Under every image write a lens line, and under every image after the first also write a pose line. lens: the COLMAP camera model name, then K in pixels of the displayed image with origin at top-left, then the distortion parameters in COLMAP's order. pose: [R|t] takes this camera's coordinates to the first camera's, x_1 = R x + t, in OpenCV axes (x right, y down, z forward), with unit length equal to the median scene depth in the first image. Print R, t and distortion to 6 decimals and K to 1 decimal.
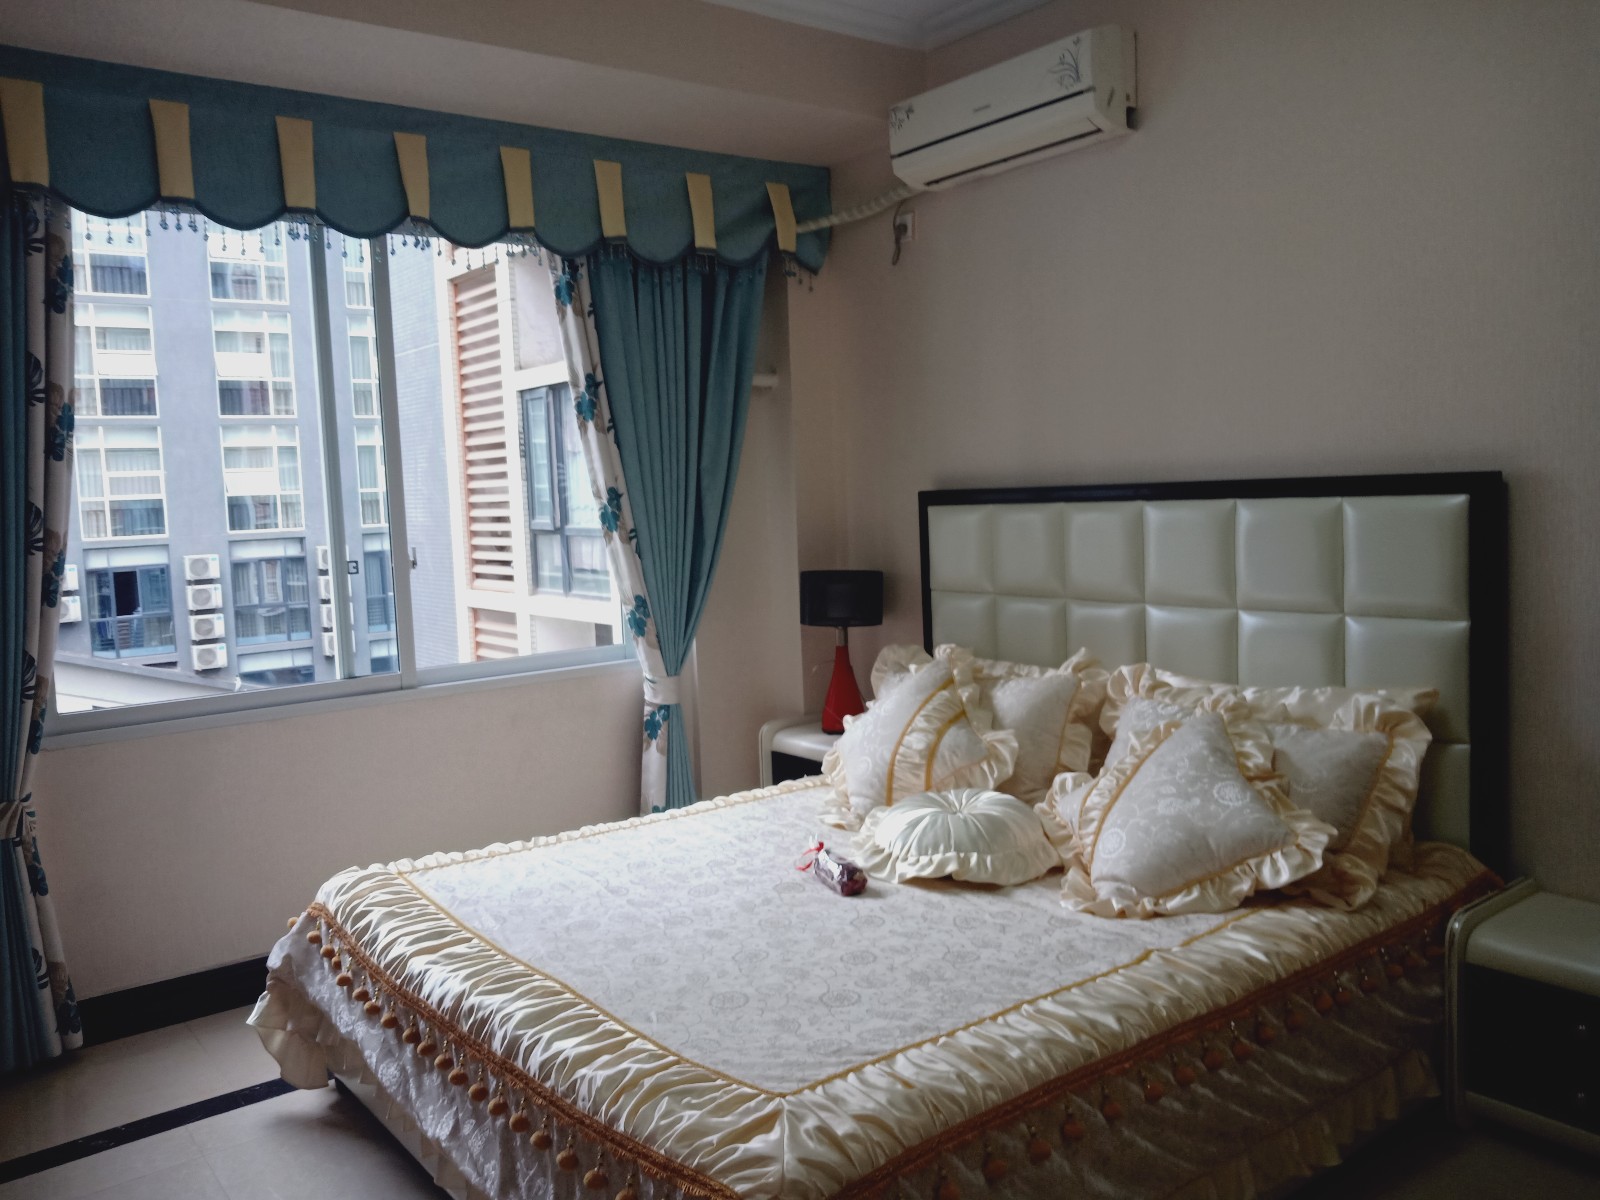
lens RADIAL K [[1264.5, 0, 802.0], [0, 1264.5, 590.0], [0, 0, 1]] dist [0.054722, -0.095826]
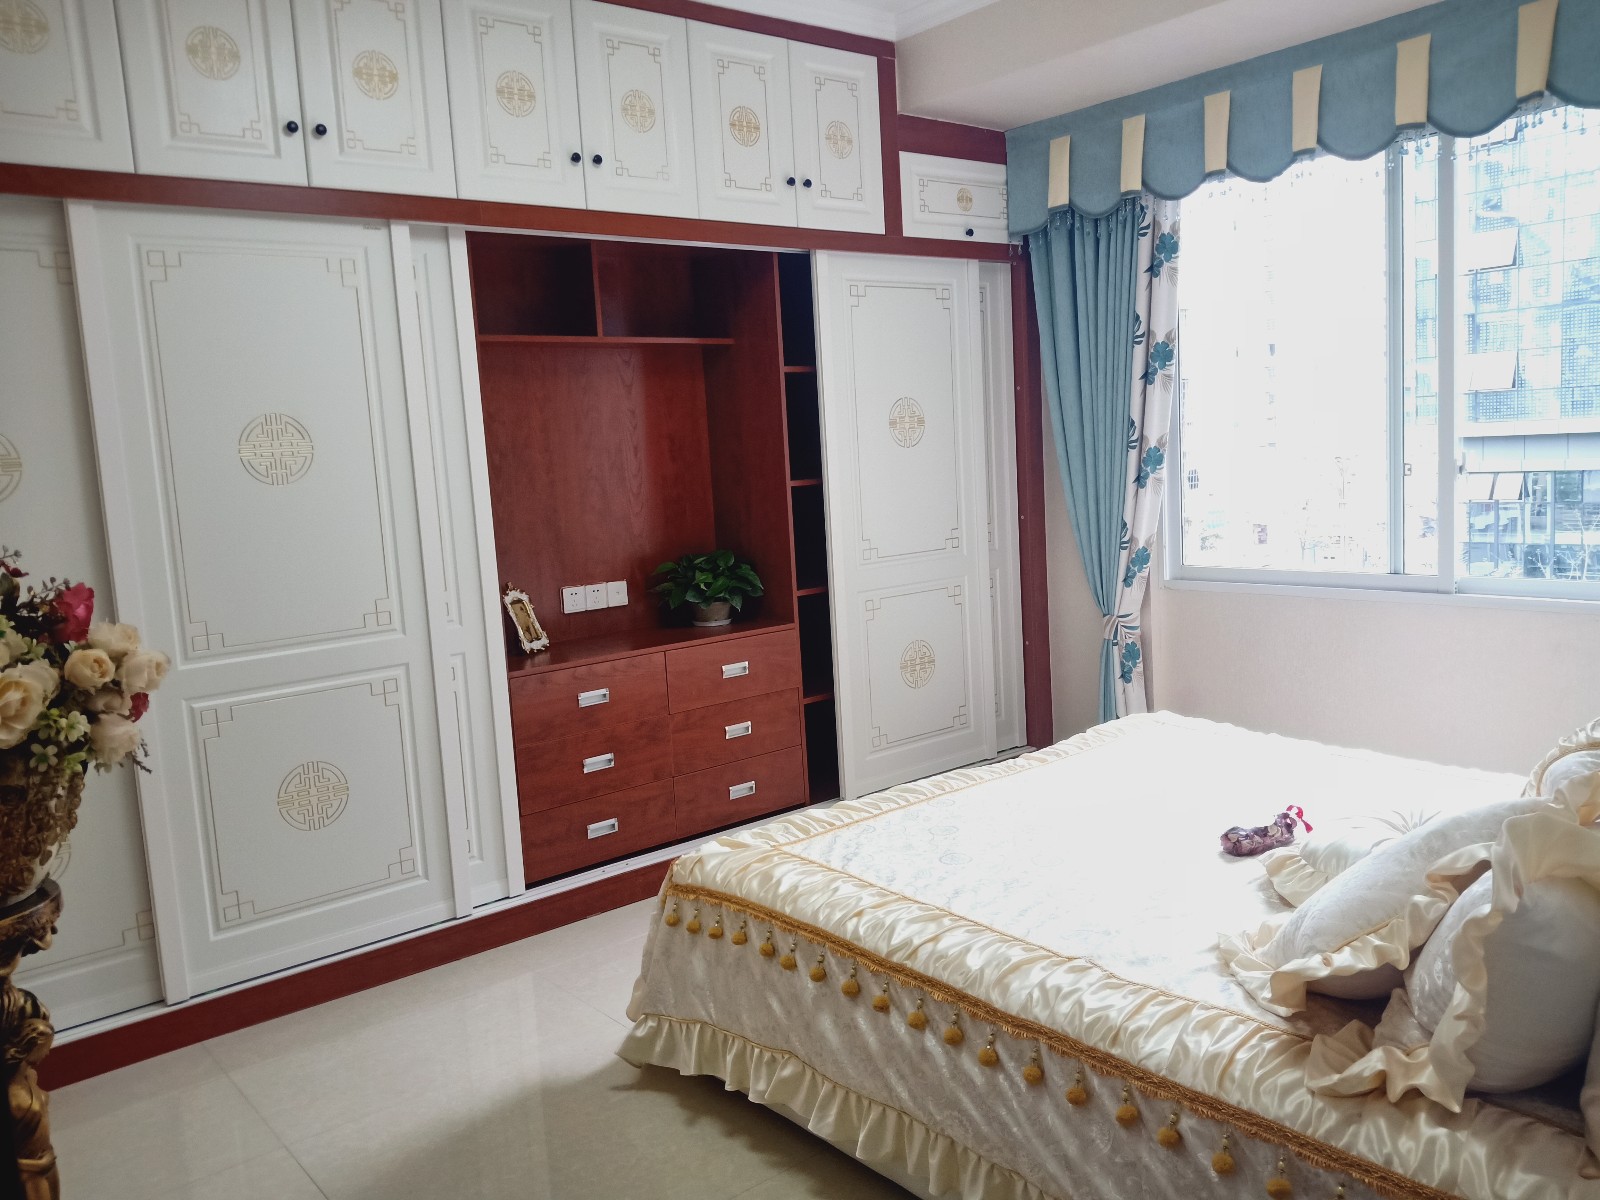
lens RADIAL K [[1264.5, 0, 802.0], [0, 1264.5, 590.0], [0, 0, 1]] dist [0.054722, -0.095826]
pose [[0.027251, 0.147213, -0.988729, 0.835970], [-0.030330, 0.988763, 0.146382, -0.071022], [0.999168, 0.025999, 0.031410, 0.578764]]
